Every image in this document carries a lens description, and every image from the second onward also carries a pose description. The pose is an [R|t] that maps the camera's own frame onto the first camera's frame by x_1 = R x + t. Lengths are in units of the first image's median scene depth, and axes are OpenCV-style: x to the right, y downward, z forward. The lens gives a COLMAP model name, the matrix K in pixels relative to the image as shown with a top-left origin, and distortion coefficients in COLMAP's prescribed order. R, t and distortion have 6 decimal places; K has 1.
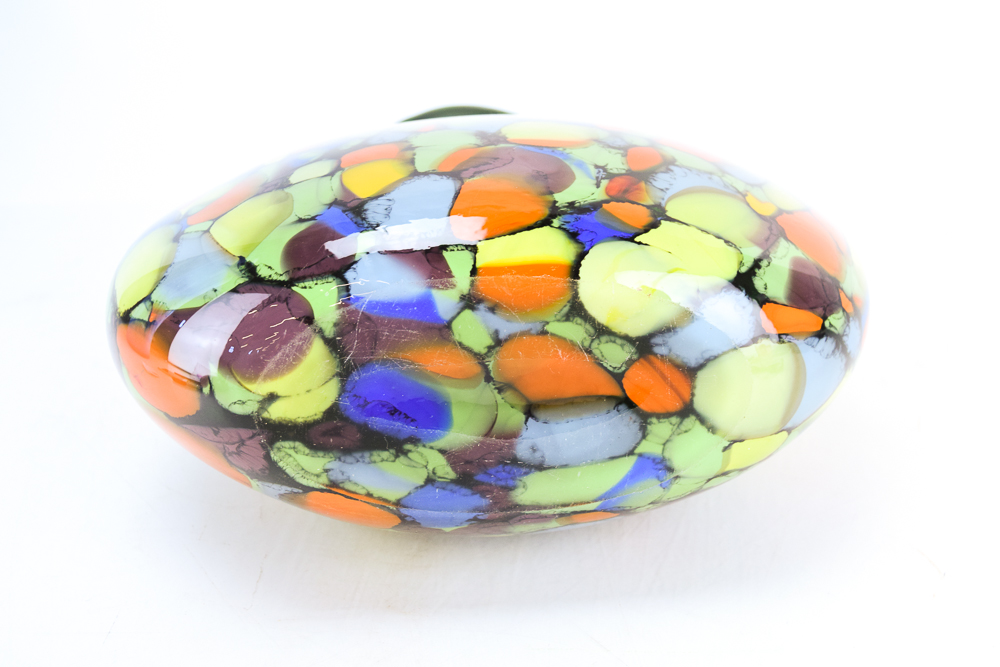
lens RADIAL K [[1180.4, 0, 499.4], [0, 1180.4, 333.6], [0, 0, 1]] dist [0.020890, 0.000000]
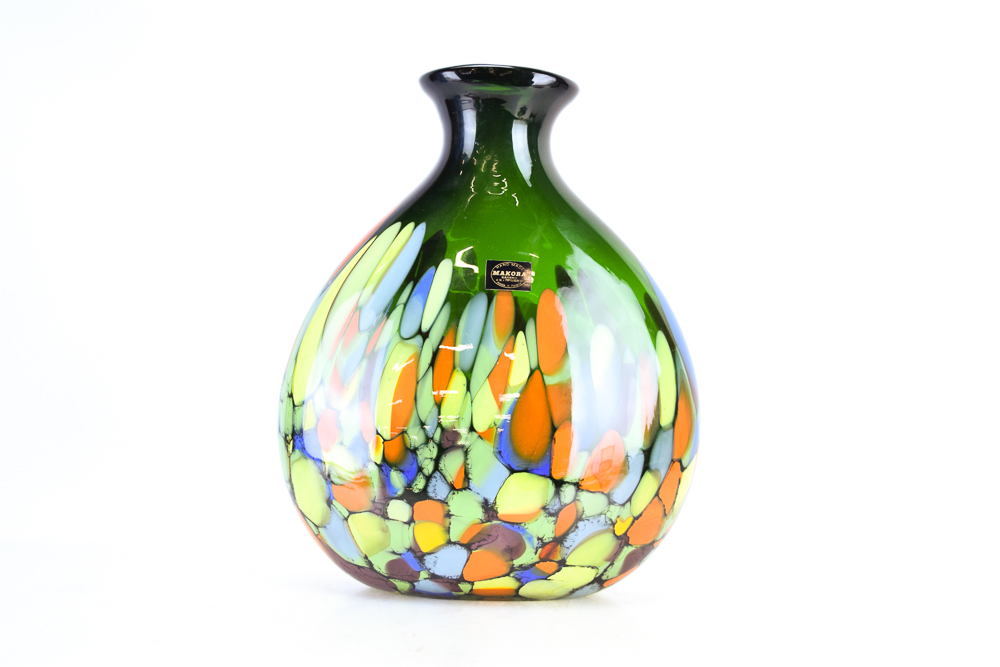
lens RADIAL K [[1648.9, 0, 499.9], [0, 1648.9, 333.2], [0, 0, 1]] dist [-0.014193, 0.000000]
pose [[0.991530, 0.114449, 0.061404, -0.204639], [-0.111042, 0.501763, 0.857848, -2.834591], [0.067370, -0.857400, 0.510222, -0.160356]]
